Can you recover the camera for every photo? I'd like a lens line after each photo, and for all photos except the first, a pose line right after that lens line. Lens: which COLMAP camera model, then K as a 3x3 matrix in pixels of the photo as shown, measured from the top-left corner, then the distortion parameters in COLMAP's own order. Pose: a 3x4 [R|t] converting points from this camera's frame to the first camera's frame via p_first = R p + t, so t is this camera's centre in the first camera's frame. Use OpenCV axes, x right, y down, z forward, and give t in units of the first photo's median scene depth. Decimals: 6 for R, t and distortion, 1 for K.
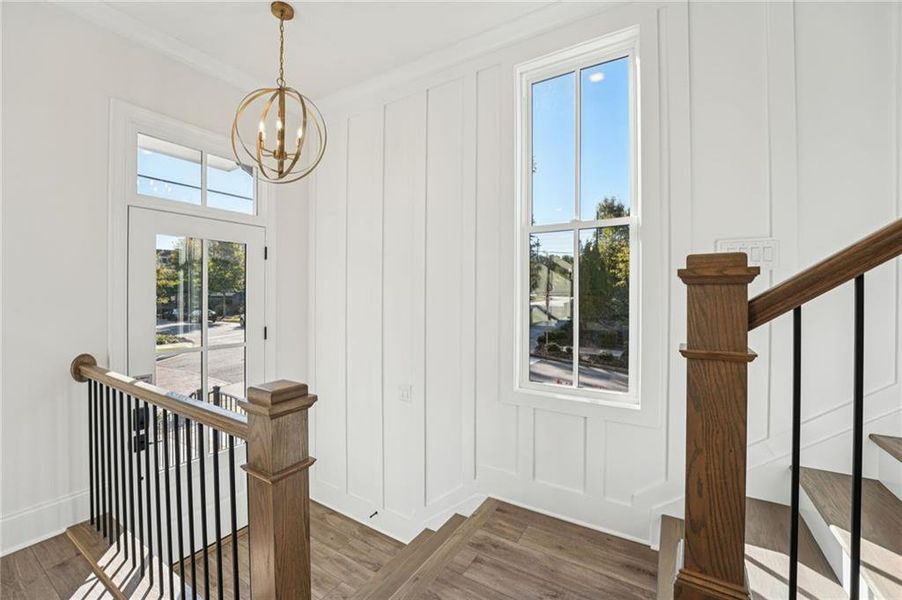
lens RADIAL K [[369.1, 0, 449.4], [0, 369.1, 295.0], [0, 0, 1]] dist [-0.020315, 0.000982]
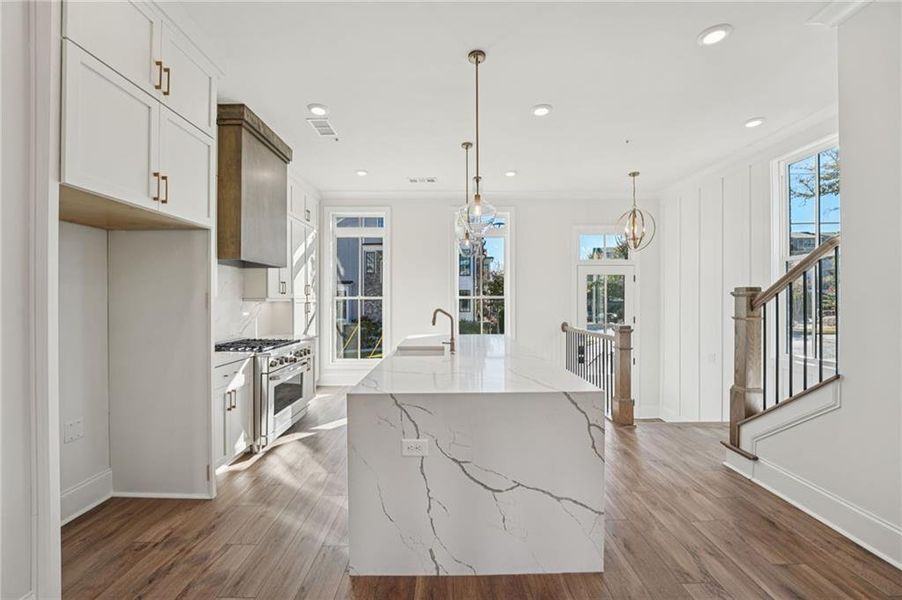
lens RADIAL K [[369.1, 0, 450.3], [0, 369.1, 301.8], [0, 0, 1]] dist [-0.020315, 0.000982]
pose [[0.543125, 0.002118, -0.839649, 0.860771], [0.001733, 0.999992, 0.003643, 0.003189], [0.839650, -0.003433, 0.543117, -1.242536]]
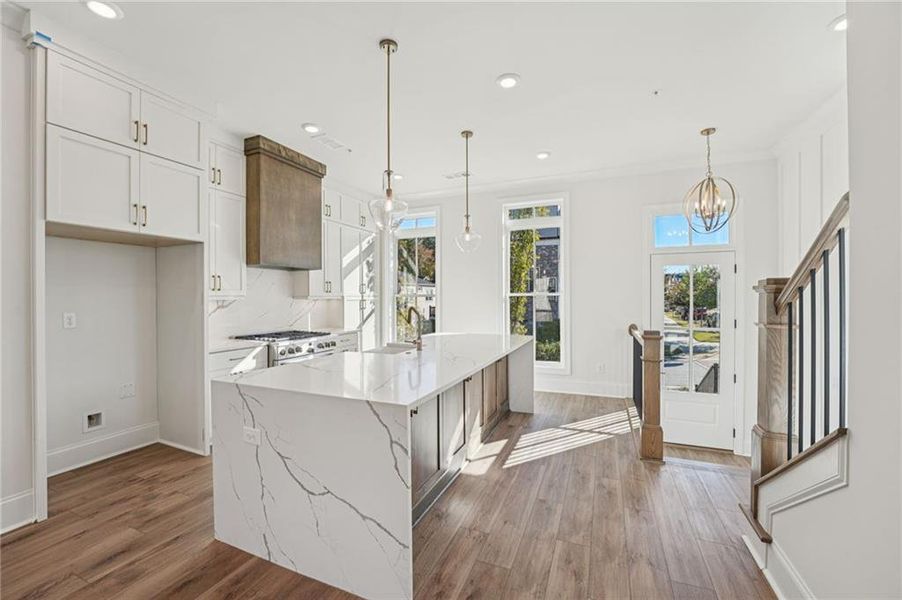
lens RADIAL K [[369.1, 0, 444.3], [0, 369.1, 300.2], [0, 0, 1]] dist [-0.020315, 0.000982]
pose [[0.155295, 0.006029, -0.987850, 1.085788], [0.002850, 0.999974, 0.006551, 0.000682], [0.987864, -0.003832, 0.155274, -0.478111]]
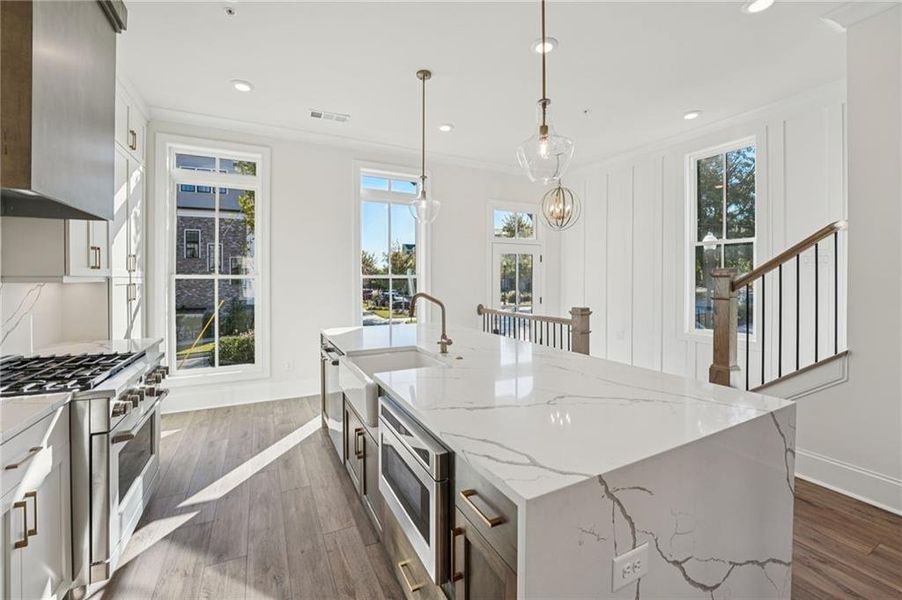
lens RADIAL K [[369.1, 0, 443.3], [0, 369.1, 285.0], [0, 0, 1]] dist [-0.020315, 0.000982]
pose [[0.861918, 0.006560, -0.507005, 0.075089], [0.000175, 0.999912, 0.013234, 0.000548], [0.507047, -0.011495, 0.861842, -1.338626]]
